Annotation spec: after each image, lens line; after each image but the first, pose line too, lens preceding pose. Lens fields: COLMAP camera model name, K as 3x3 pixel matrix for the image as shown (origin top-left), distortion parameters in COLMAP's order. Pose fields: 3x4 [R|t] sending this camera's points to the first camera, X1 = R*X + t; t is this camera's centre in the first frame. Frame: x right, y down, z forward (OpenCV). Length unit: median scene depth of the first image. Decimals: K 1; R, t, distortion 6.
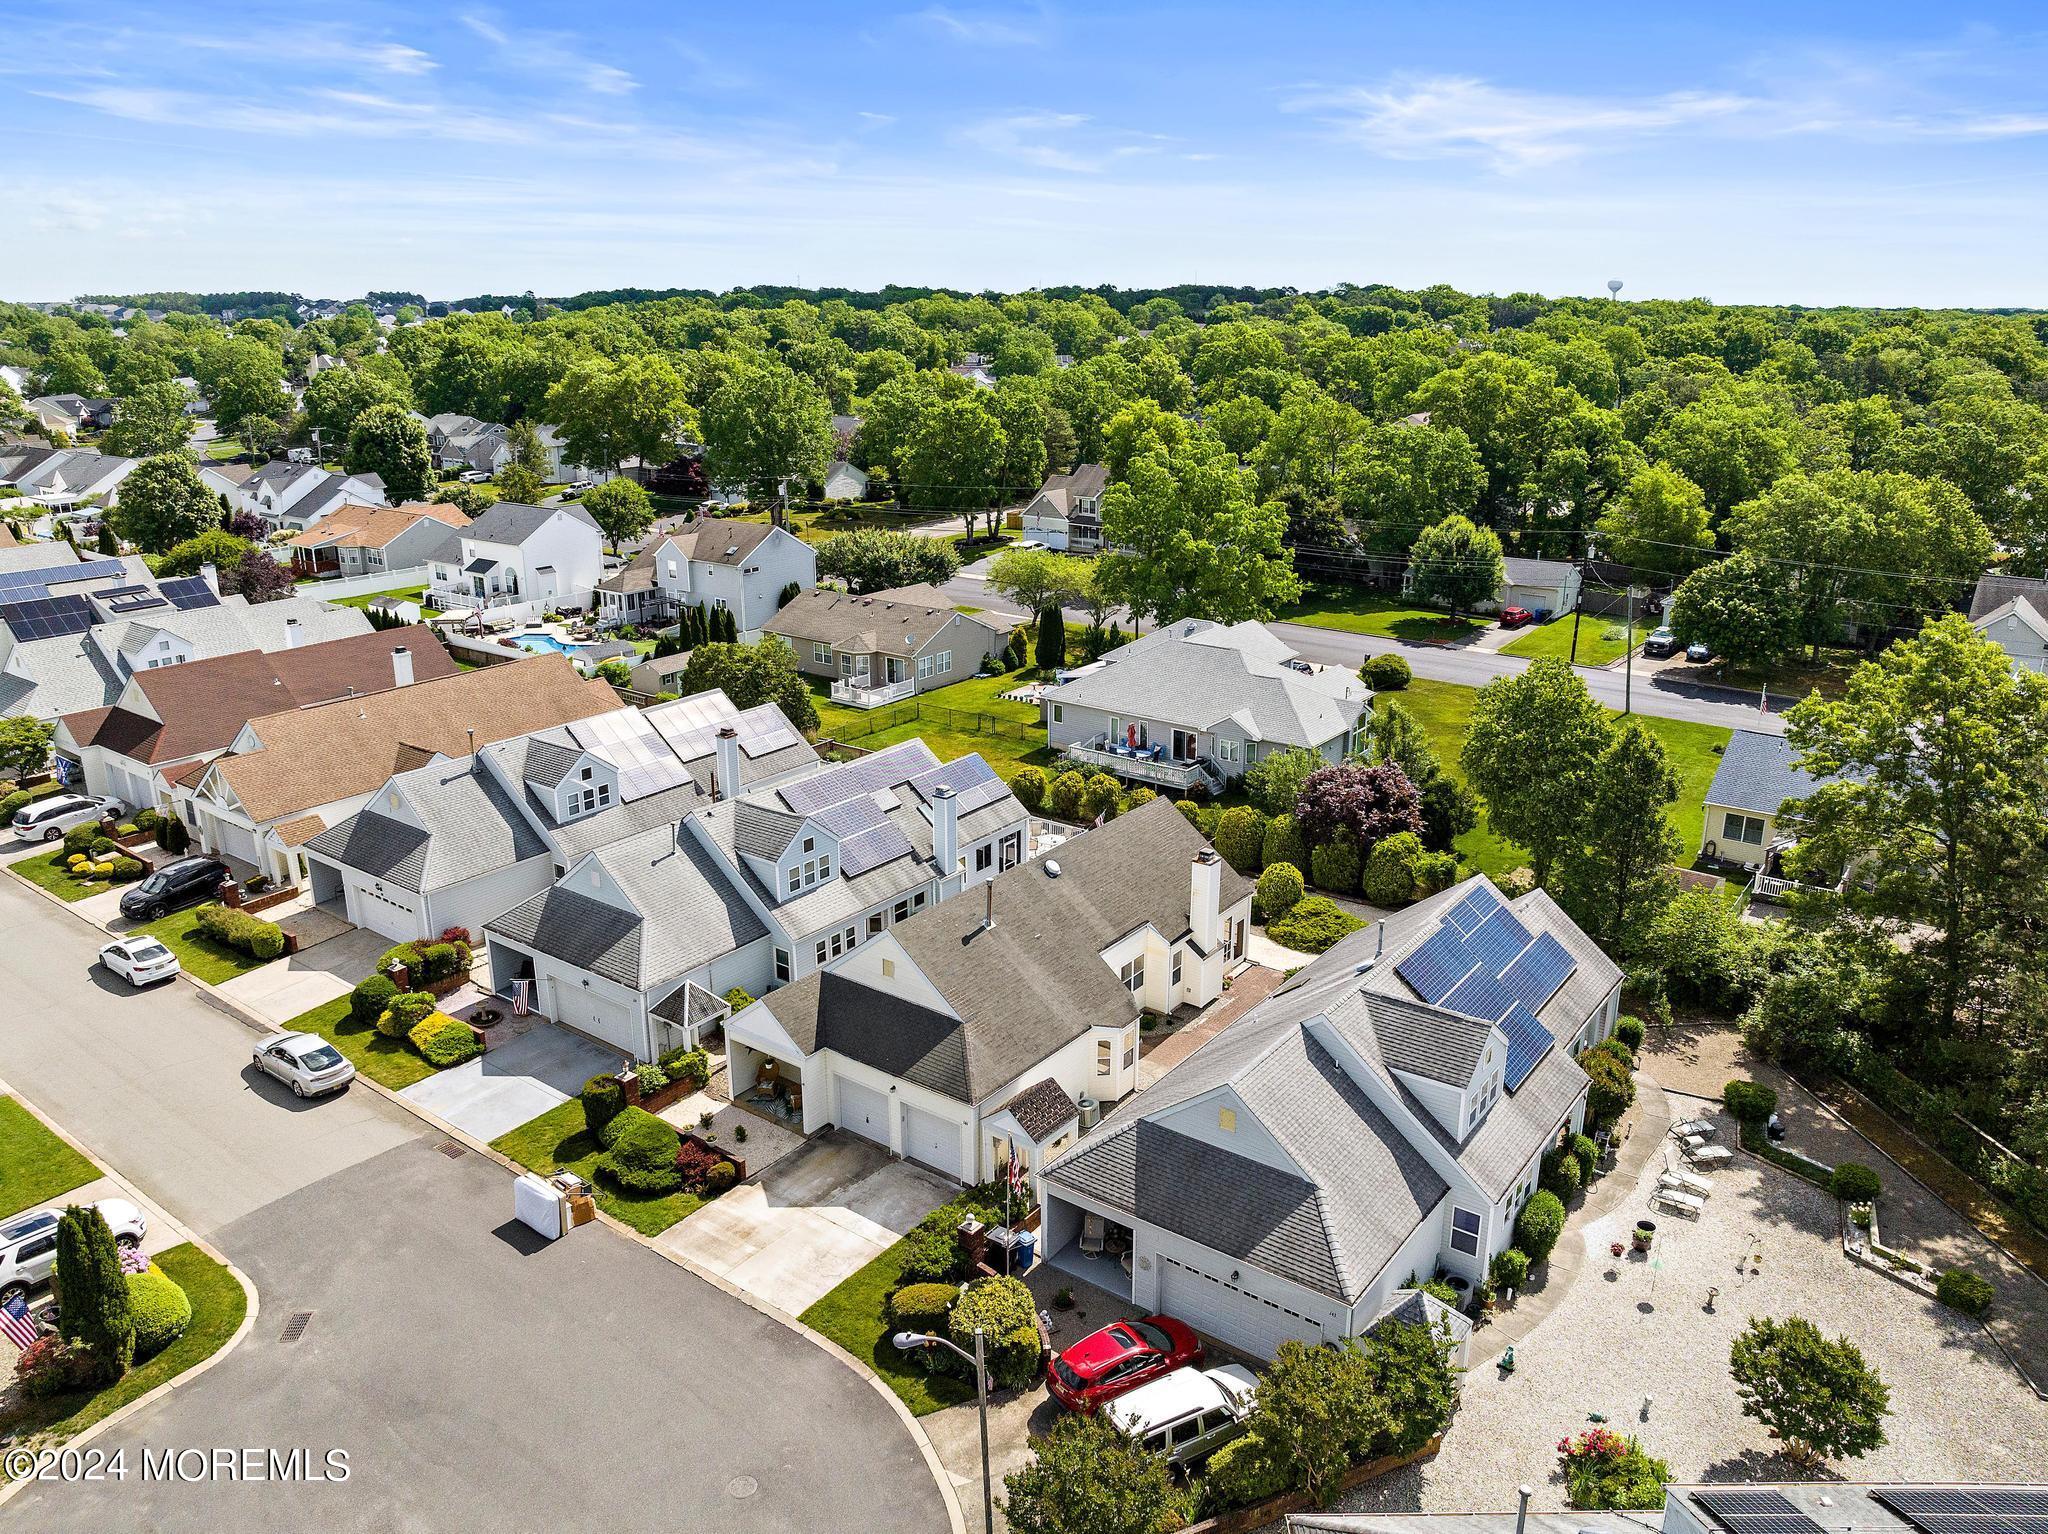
lens RADIAL K [[1470.2, 0, 1030.9], [0, 1470.2, 771.2], [0, 0, 1]] dist [-0.035384, -0.001789]
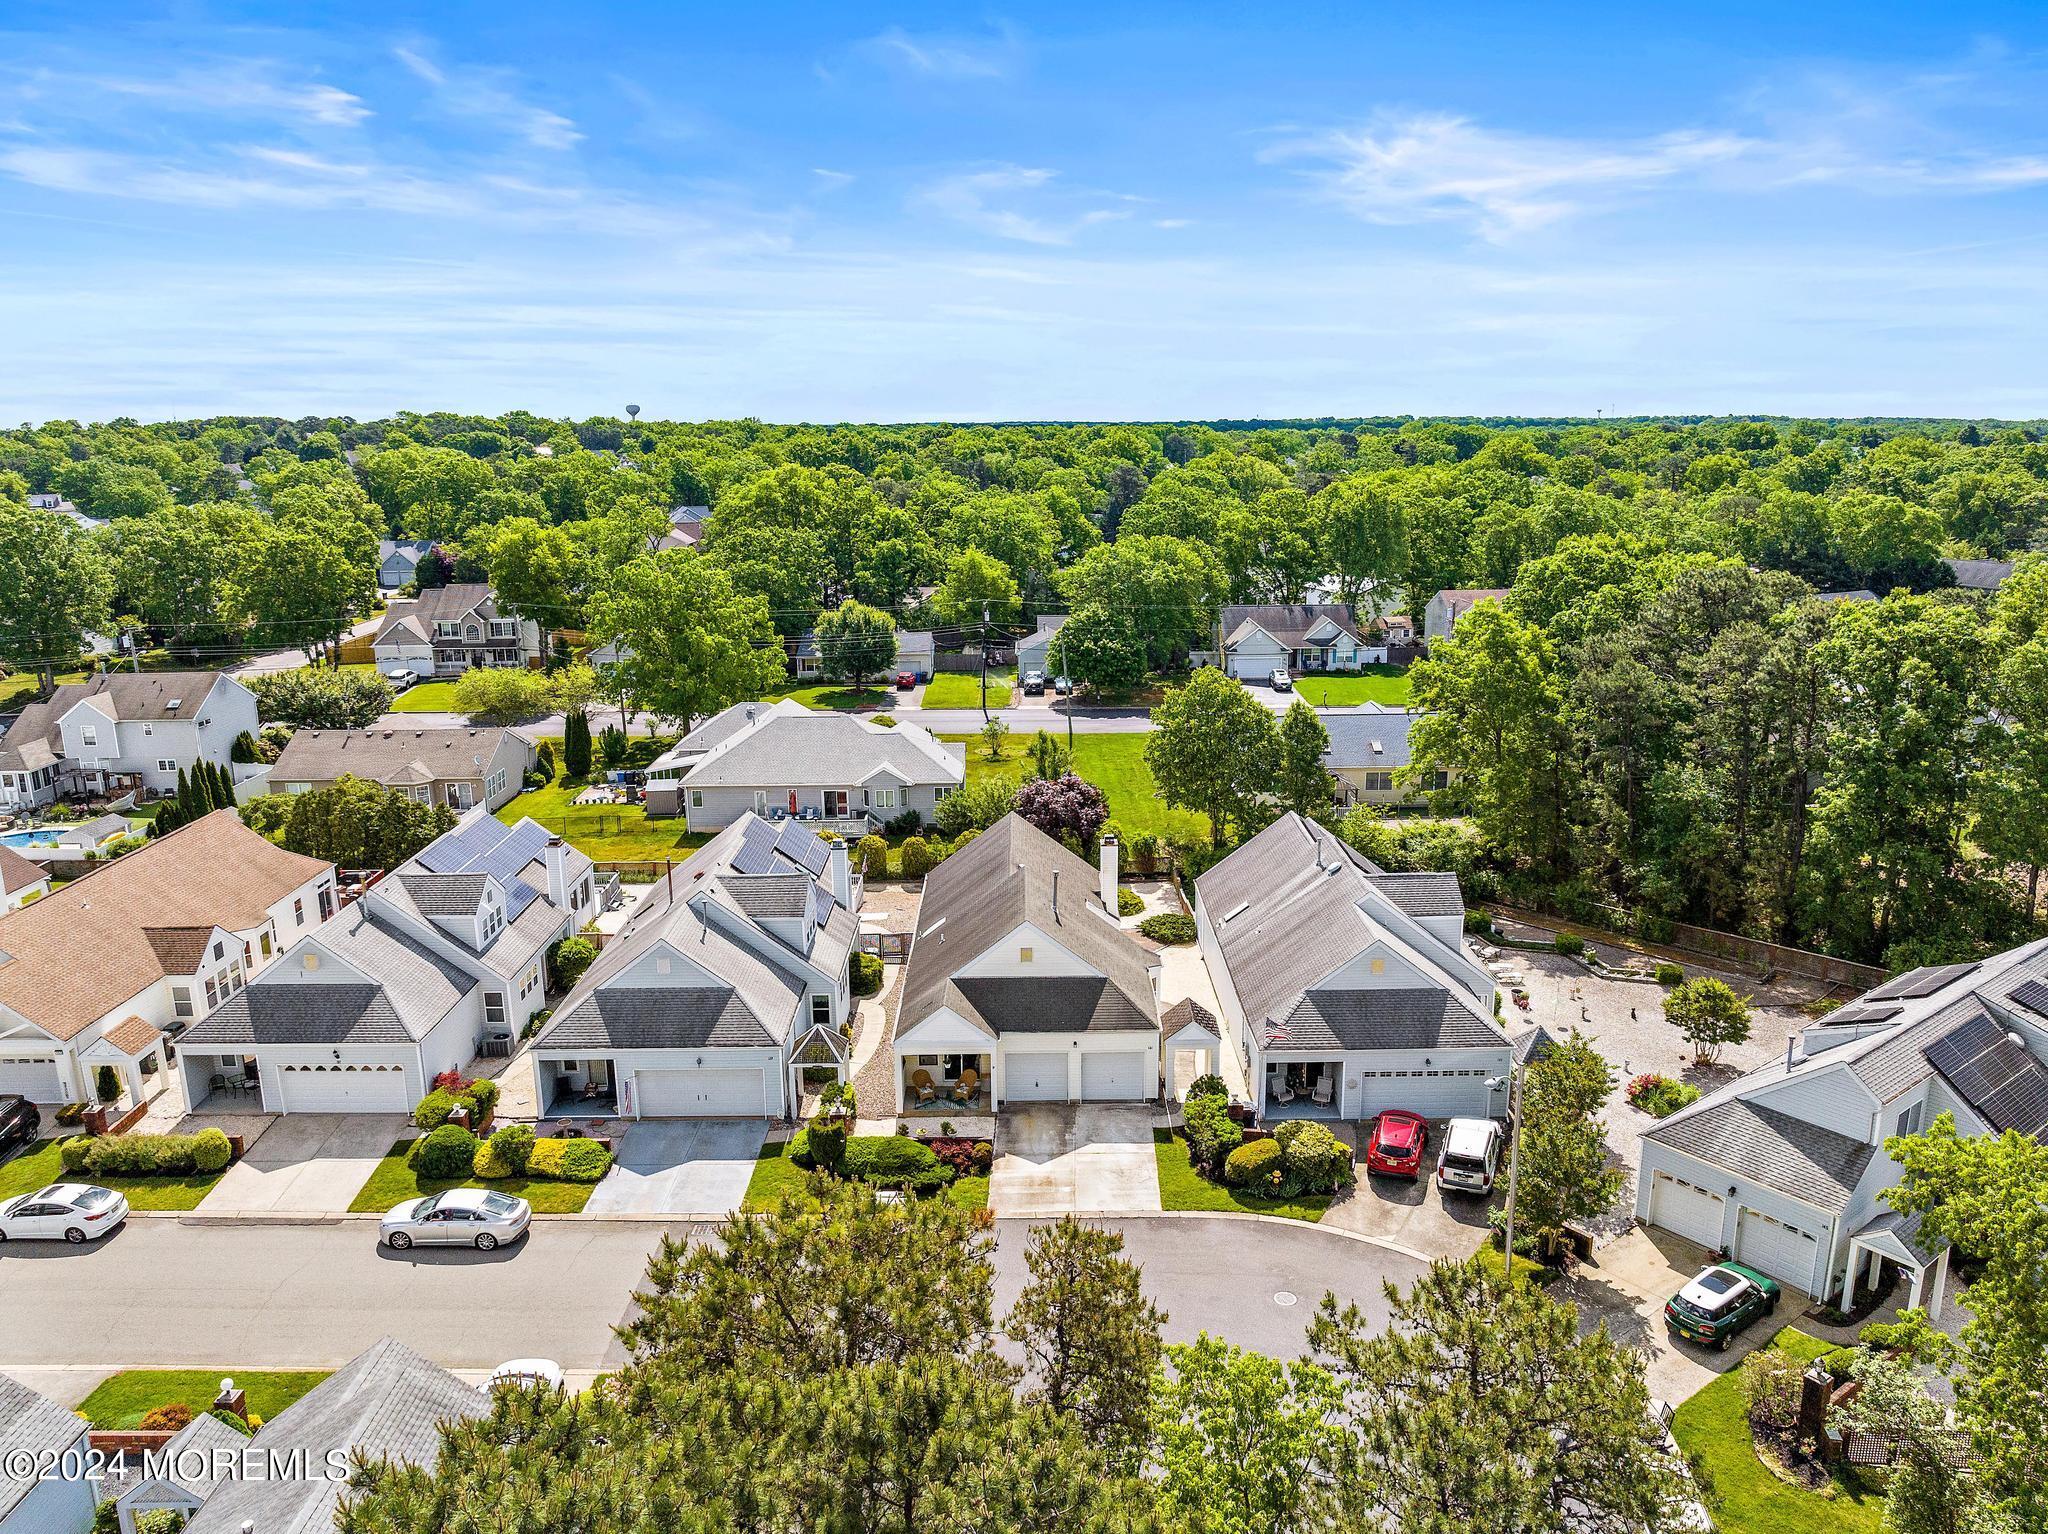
lens RADIAL K [[1451.4, 0, 1024.0], [0, 1451.4, 767.0], [0, 0, 1]] dist [-0.037773, -0.002016]
pose [[0.799761, -0.147302, 0.581966, -0.341338], [0.193267, 0.980994, -0.017296, 0.001668], [-0.568358, 0.126307, 0.813029, 0.008571]]
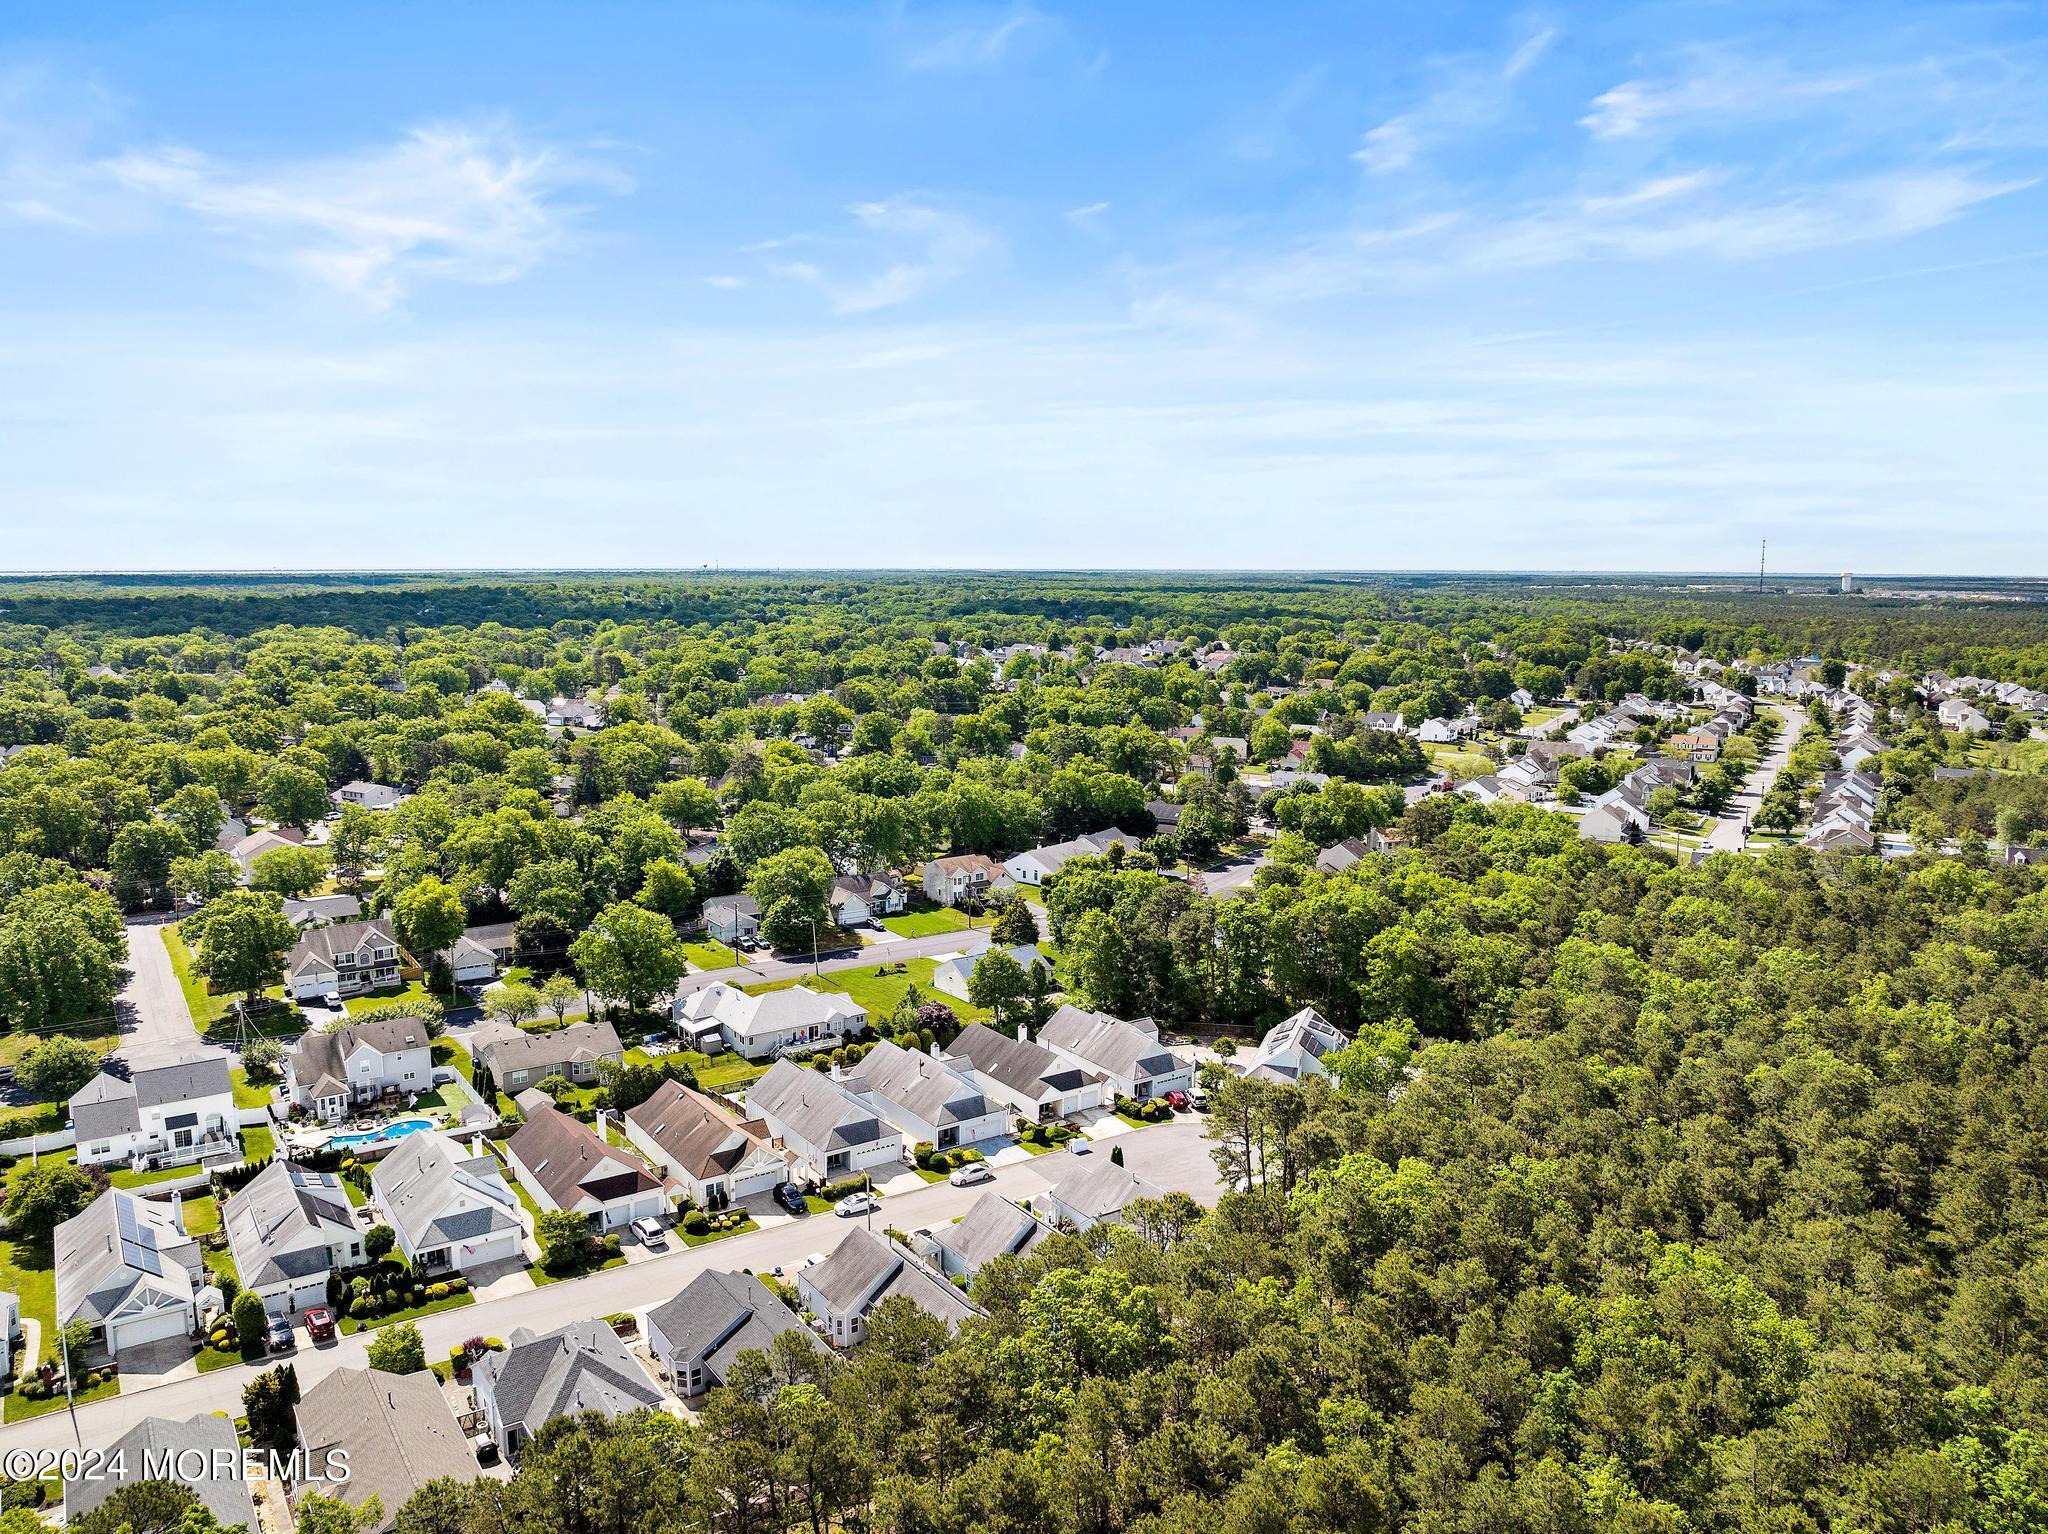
lens RADIAL K [[1470.2, 0, 1030.9], [0, 1470.2, 771.2], [0, 0, 1]] dist [-0.035384, -0.001789]
pose [[0.319212, -0.134062, 0.938153, -1.533231], [0.286825, 0.957181, 0.039187, -0.325135], [-0.903236, 0.256576, 0.343996, -0.169838]]
